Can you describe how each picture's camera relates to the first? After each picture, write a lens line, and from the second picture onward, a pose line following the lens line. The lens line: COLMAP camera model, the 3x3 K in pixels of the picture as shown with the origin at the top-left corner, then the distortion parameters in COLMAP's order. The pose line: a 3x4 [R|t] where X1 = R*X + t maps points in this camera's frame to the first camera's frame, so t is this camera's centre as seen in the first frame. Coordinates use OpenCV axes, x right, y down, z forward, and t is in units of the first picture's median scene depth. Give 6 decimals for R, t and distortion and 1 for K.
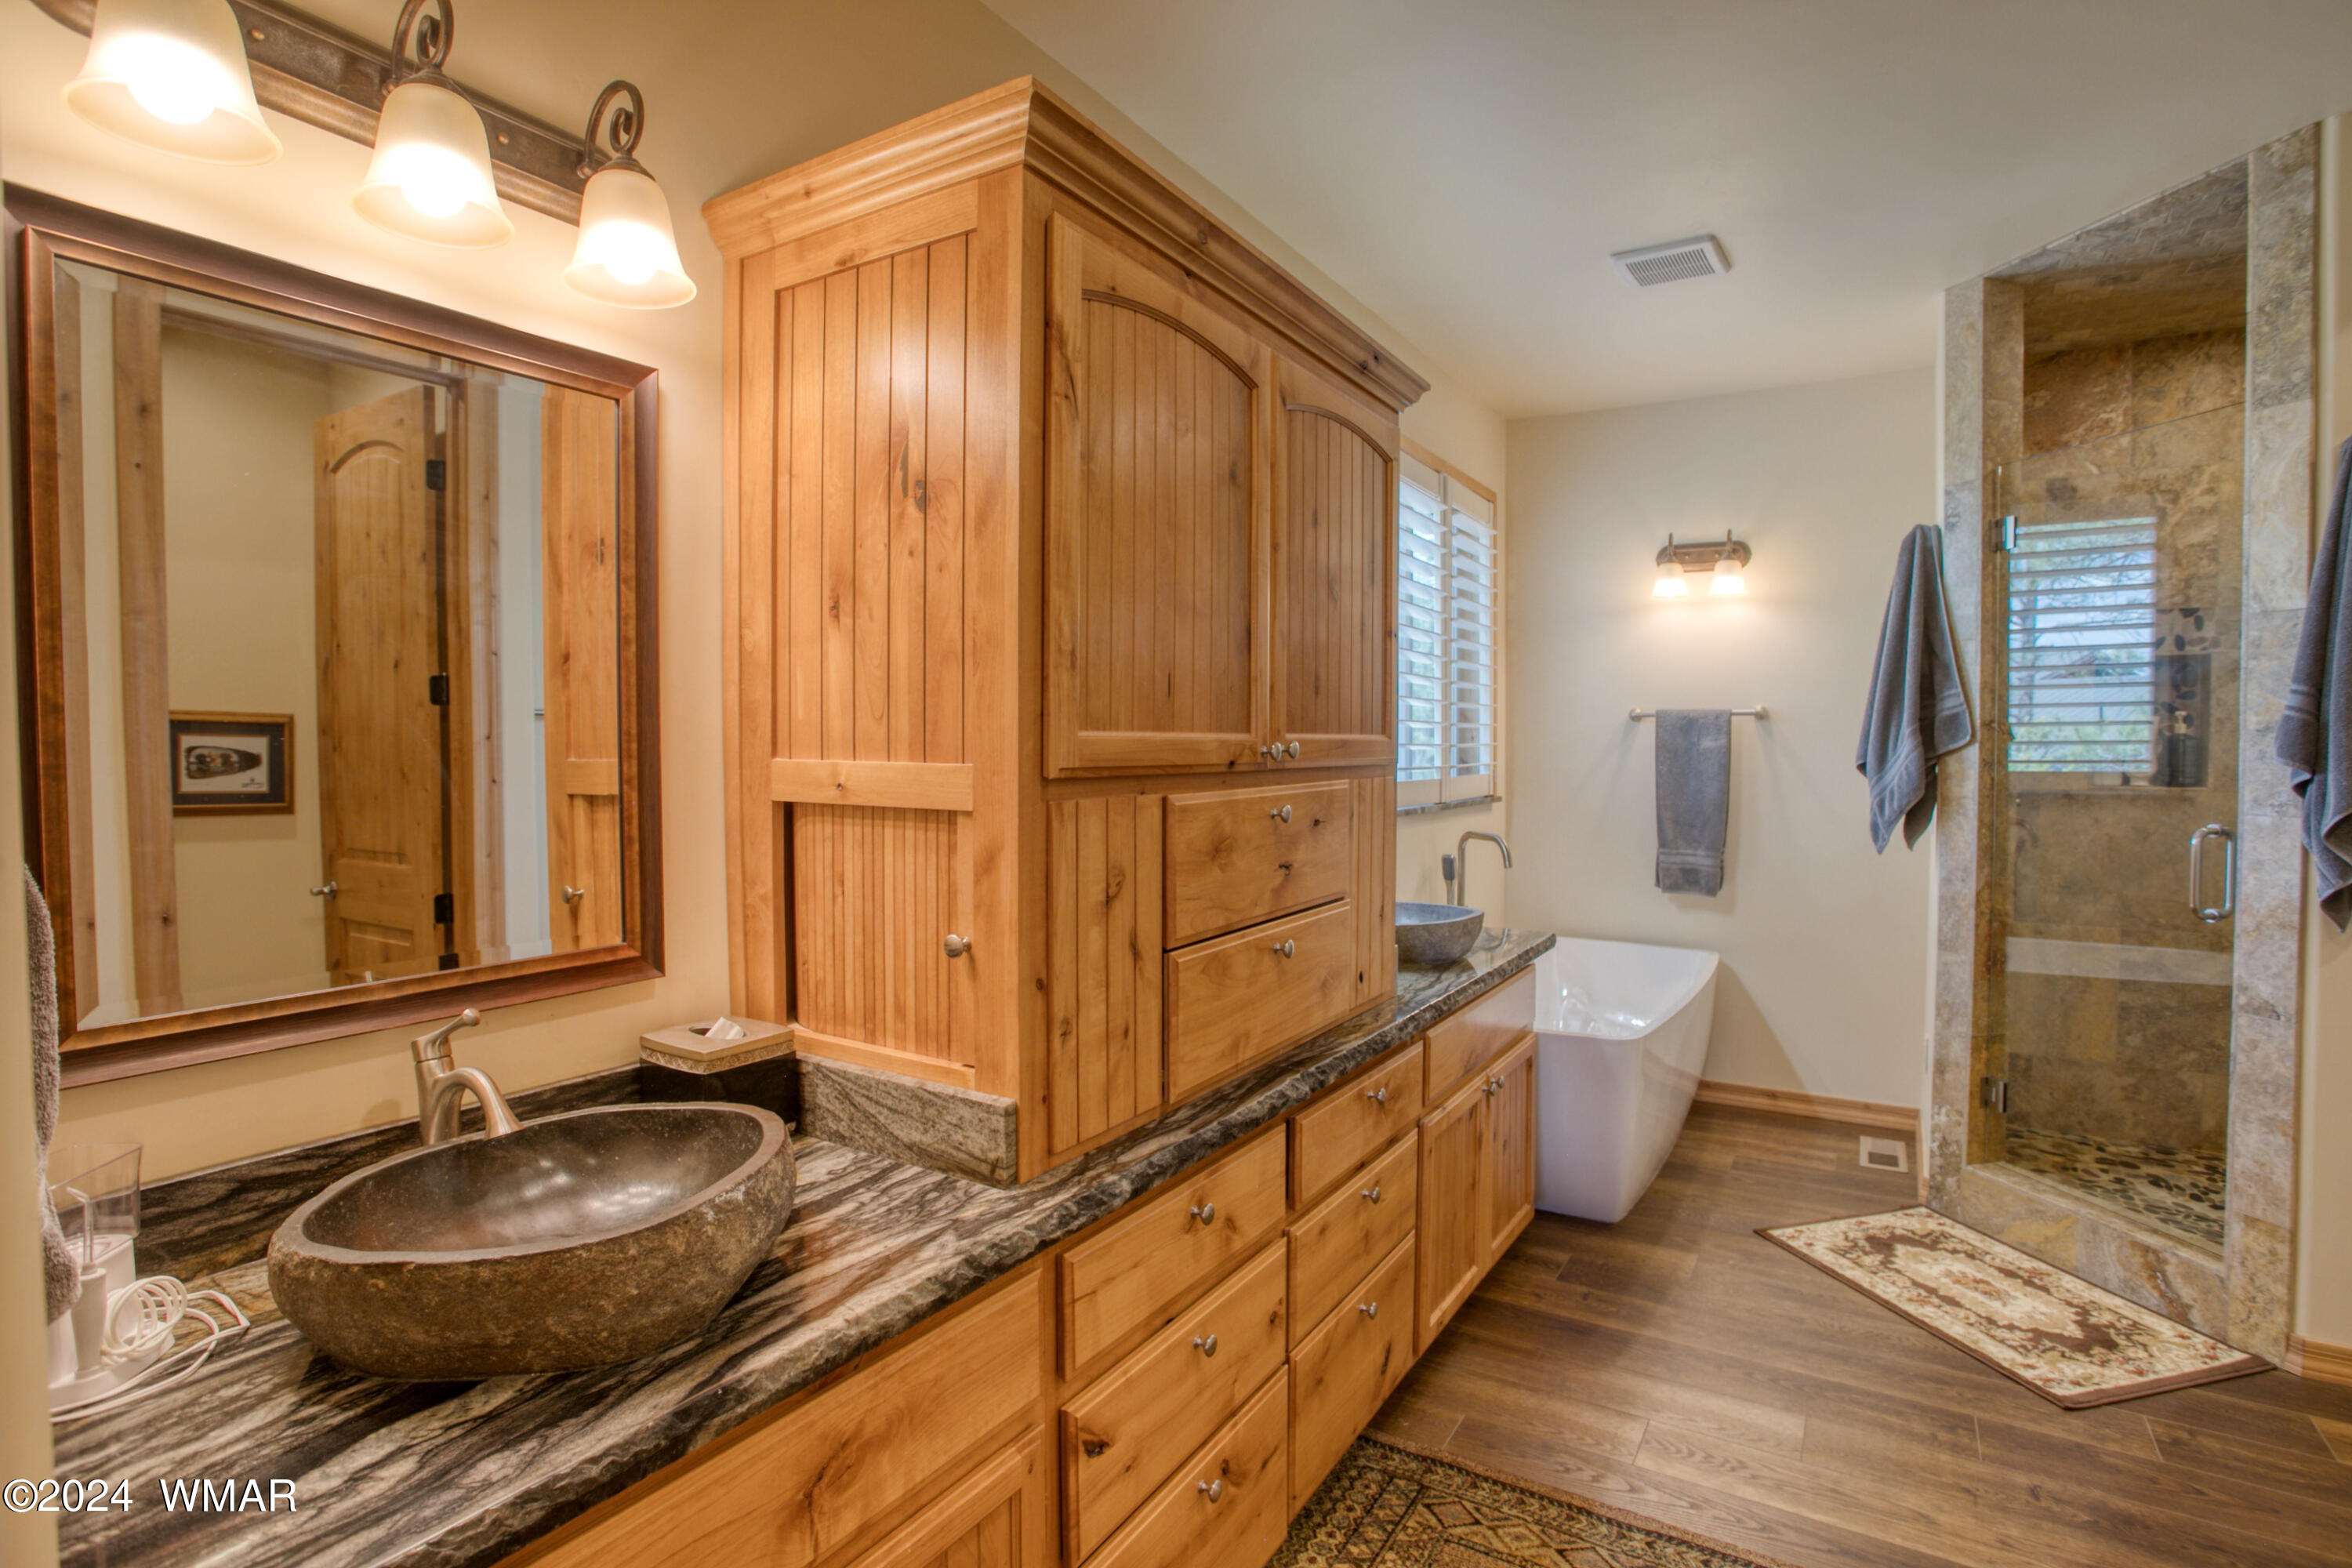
lens RADIAL K [[1184.8, 0, 1175.7], [0, 1184.8, 779.4], [0, 0, 1]] dist [-0.035304, 0.000012]
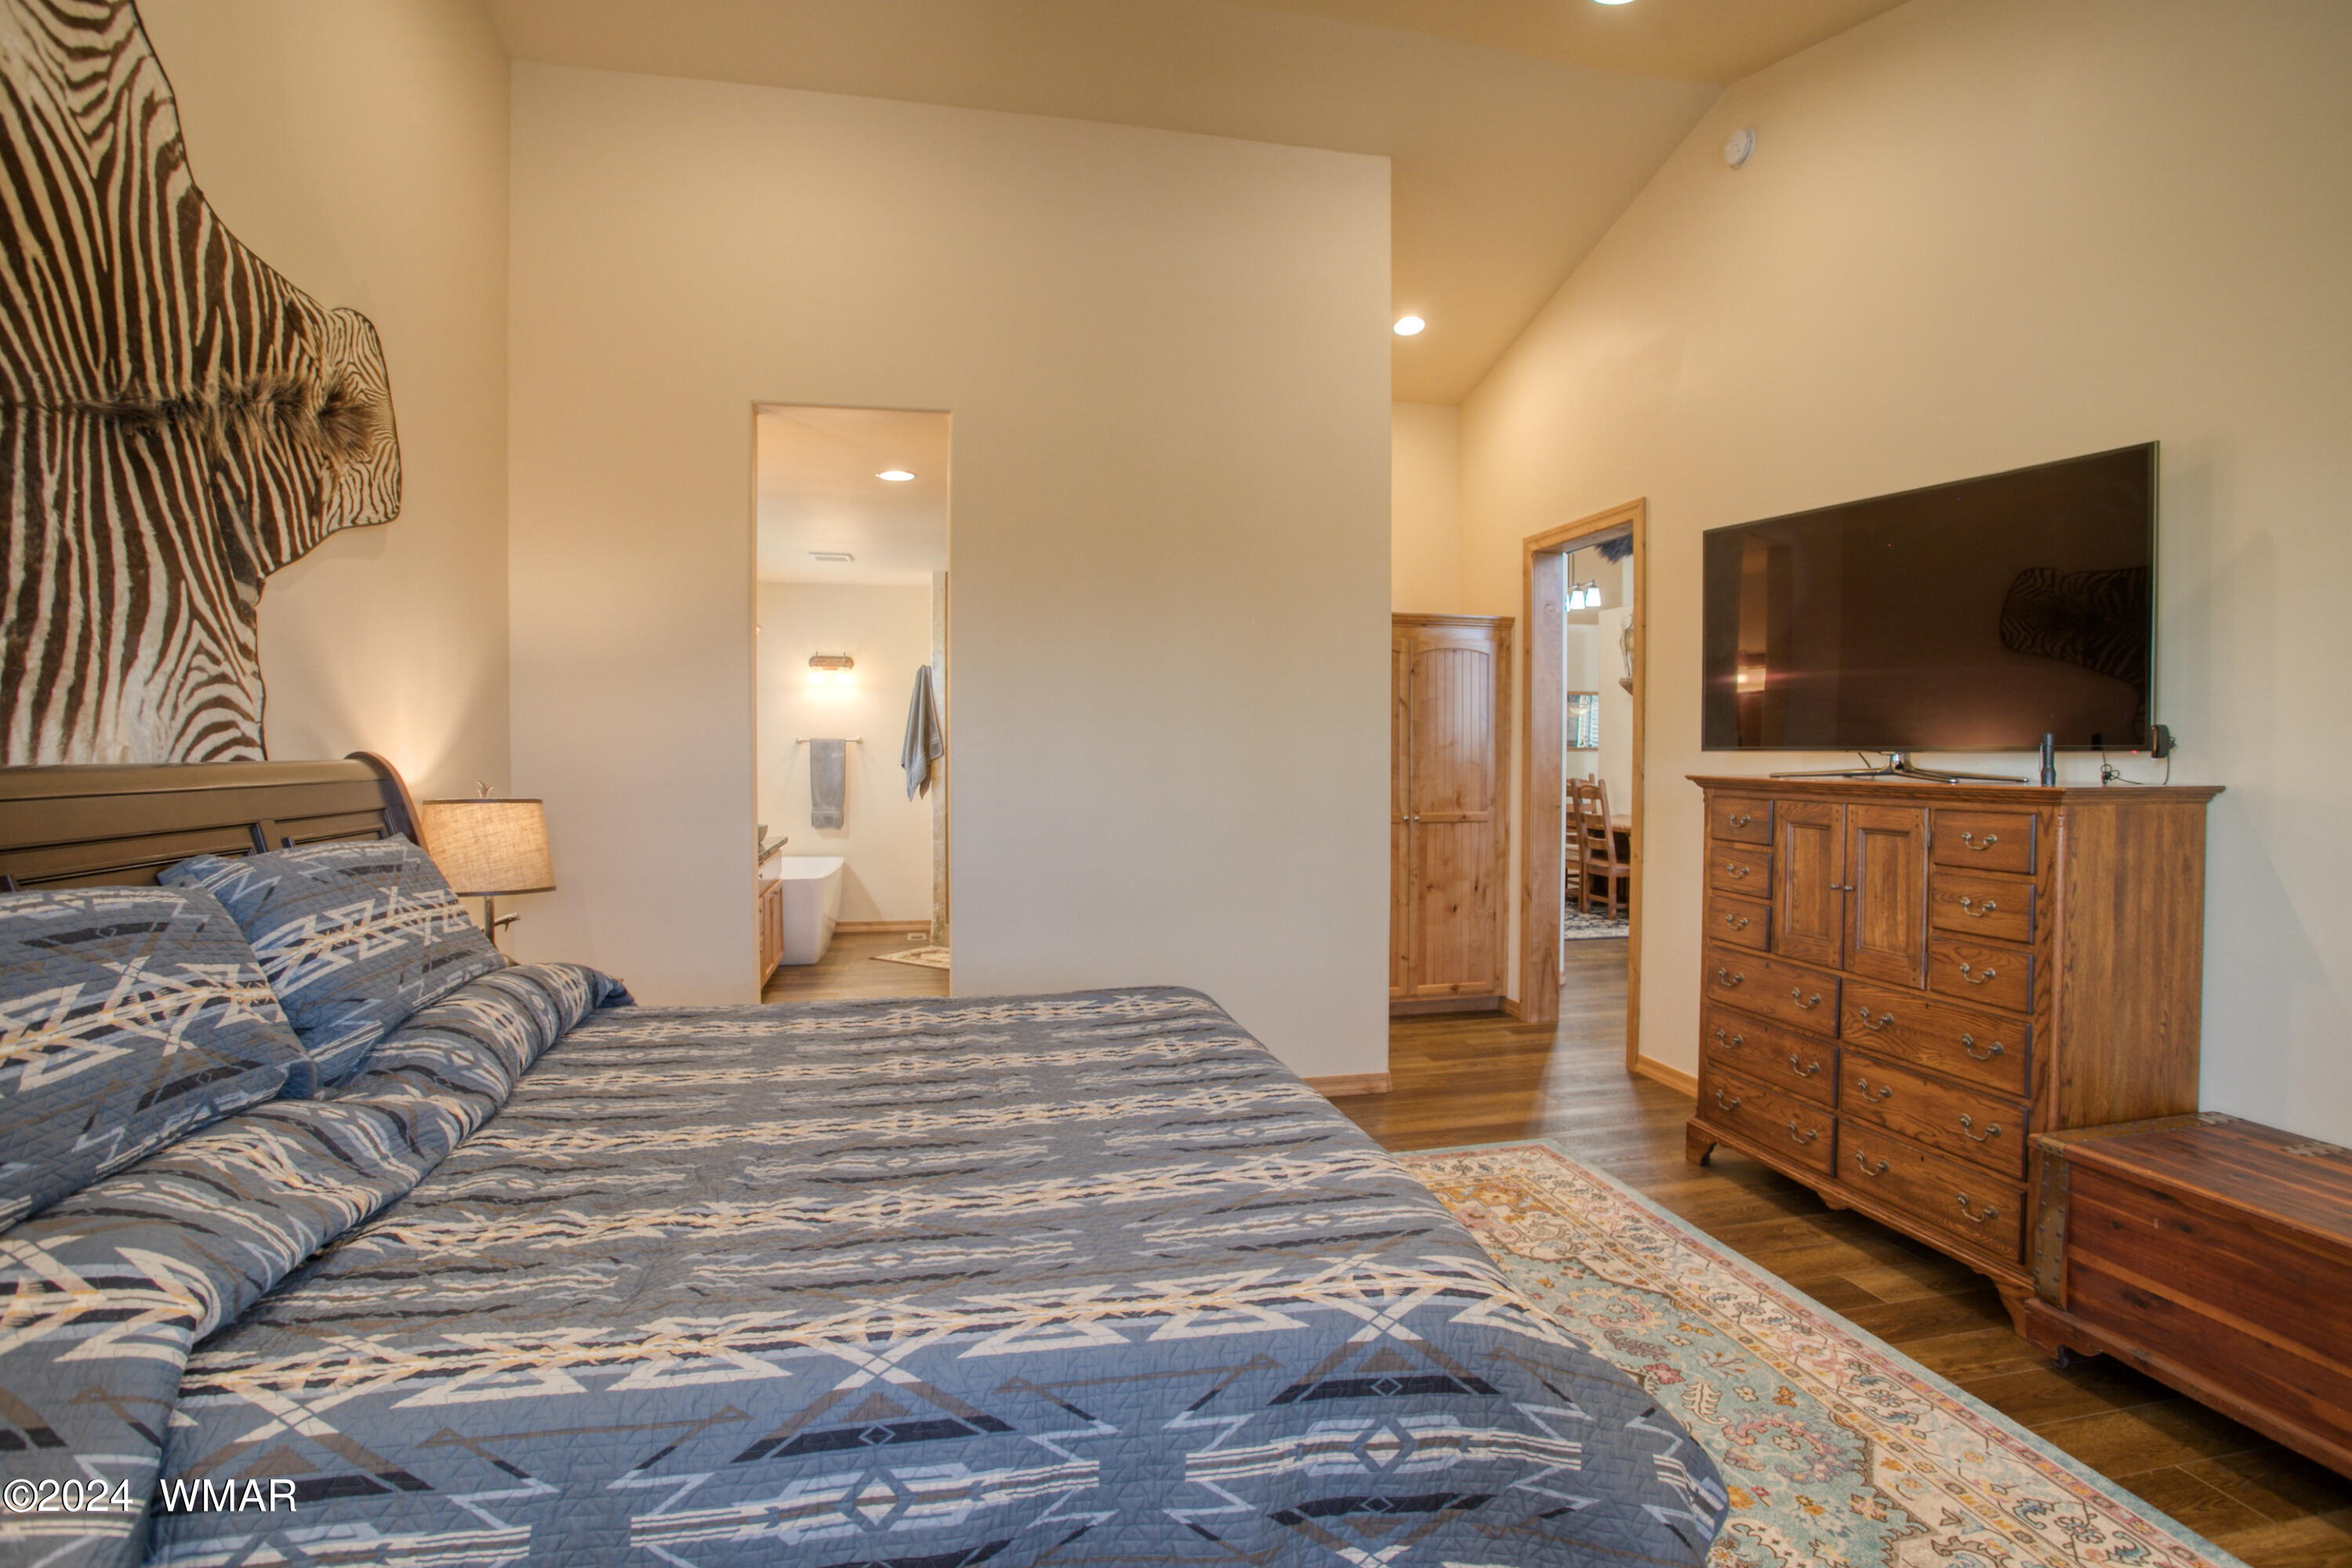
lens RADIAL K [[1184.8, 0, 1178.4], [0, 1184.8, 780.9], [0, 0, 1]] dist [-0.035304, 0.000012]
pose [[0.724368, -0.020017, 0.689123, -0.540690], [0.021660, 0.999746, 0.006272, 0.014947], [-0.689074, 0.010383, 0.724617, -0.915238]]
